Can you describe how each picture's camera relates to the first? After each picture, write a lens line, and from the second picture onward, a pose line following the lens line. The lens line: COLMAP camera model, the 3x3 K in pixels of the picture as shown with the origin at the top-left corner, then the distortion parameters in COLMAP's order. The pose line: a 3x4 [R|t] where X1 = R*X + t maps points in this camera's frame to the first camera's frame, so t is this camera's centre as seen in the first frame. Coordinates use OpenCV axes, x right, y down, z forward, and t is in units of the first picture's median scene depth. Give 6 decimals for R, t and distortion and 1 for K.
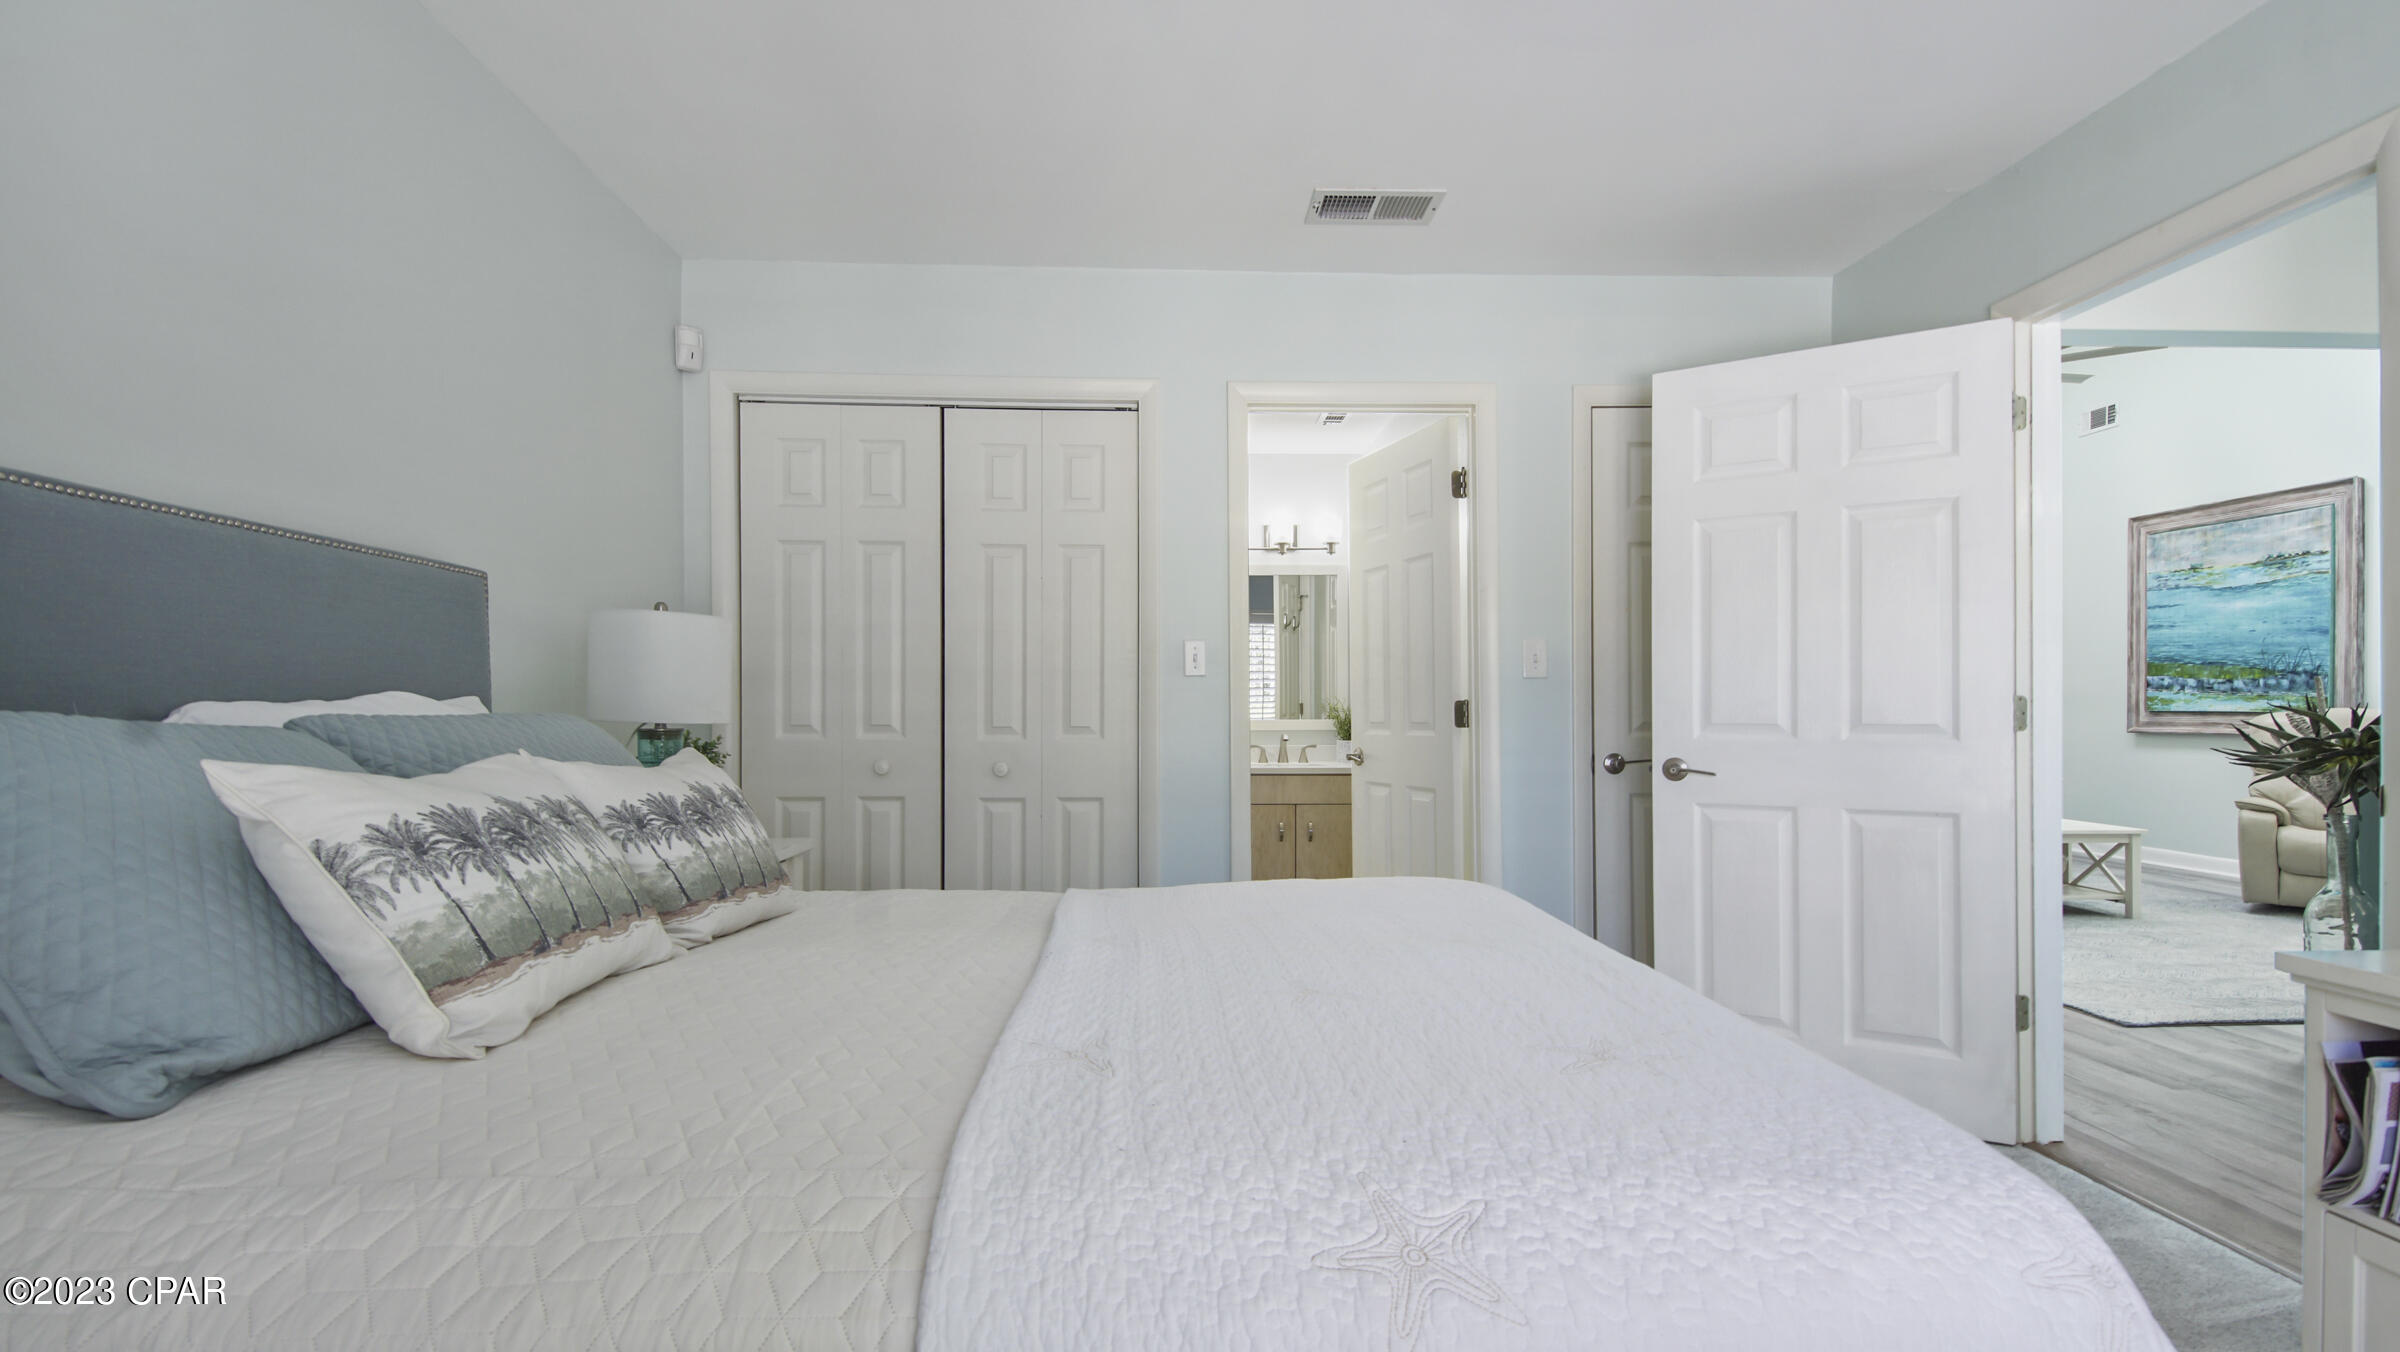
lens RADIAL K [[1096.0, 0, 1203.0], [0, 1096.0, 716.9], [0, 0, 1]] dist [0.038091, -0.023420]
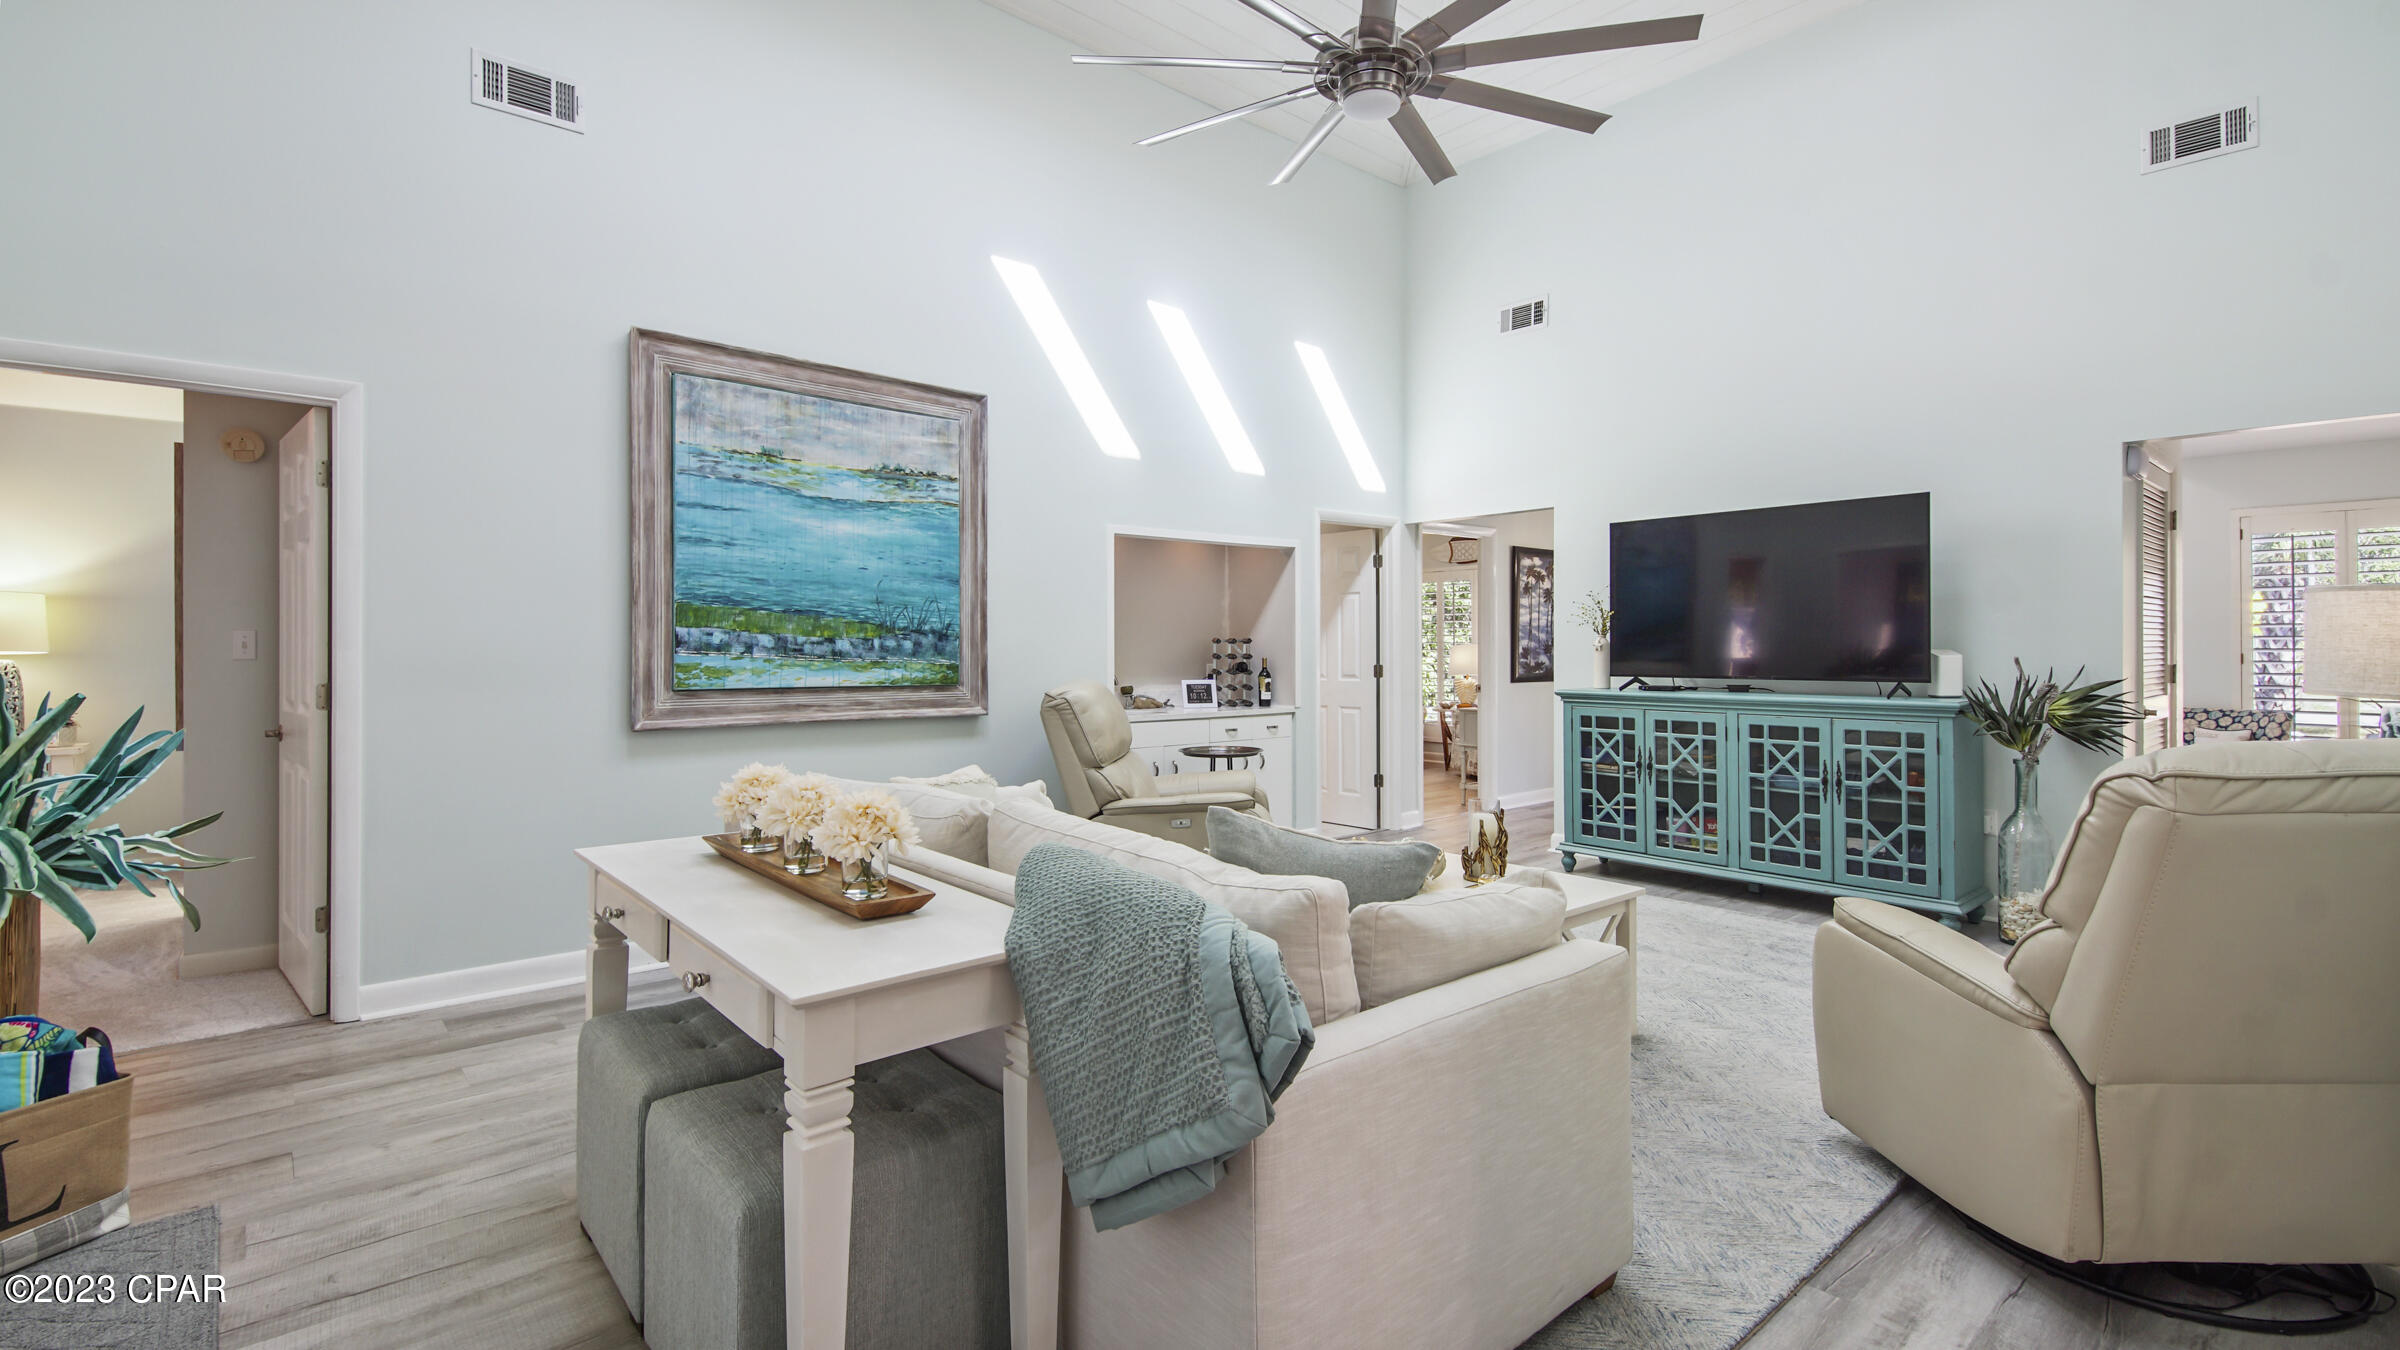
lens RADIAL K [[1042.6, 0, 1208.5], [0, 1042.6, 636.2], [0, 0, 1]] dist [0.033962, -0.019511]
pose [[-0.624457, 0.007953, 0.781018, 0.302644], [0.004854, 0.999968, -0.006302, -0.030192], [-0.781044, -0.000145, -0.624476, 1.228740]]
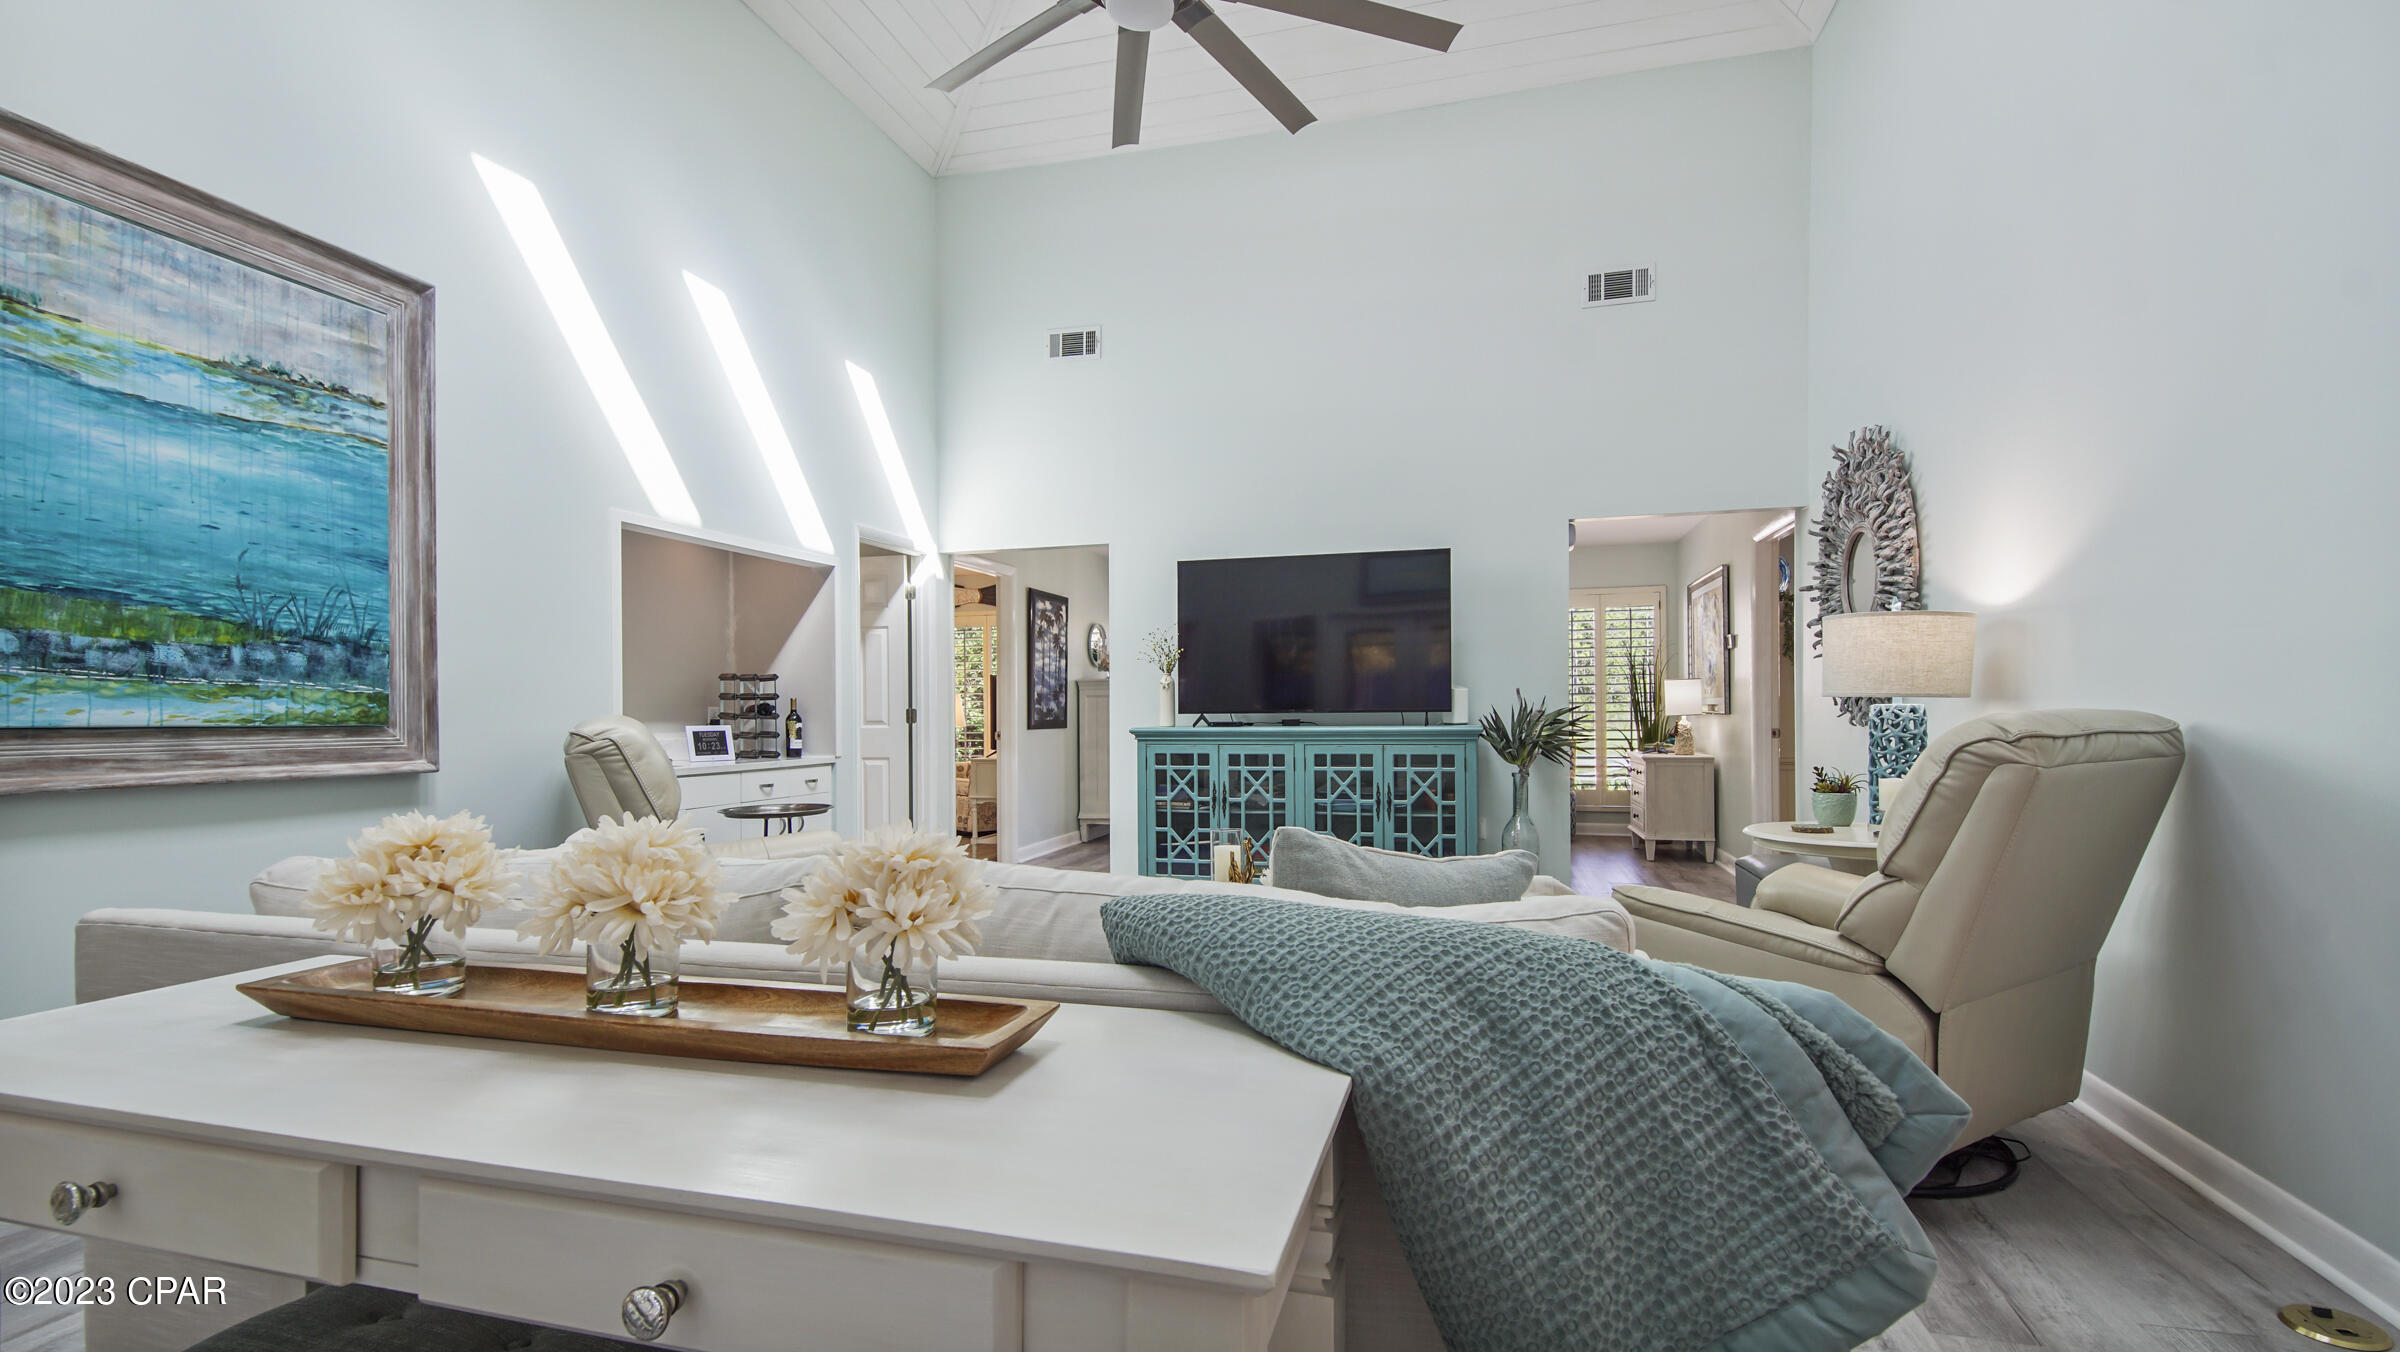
lens RADIAL K [[1043.3, 0, 1198.3], [0, 1043.3, 703.2], [0, 0, 1]] dist [0.033070, -0.020992]
pose [[-0.950390, 0.008655, 0.310942, 0.477766], [0.008561, 0.999962, -0.001669, -0.009242], [-0.310944, 0.001076, -0.950427, 1.245637]]
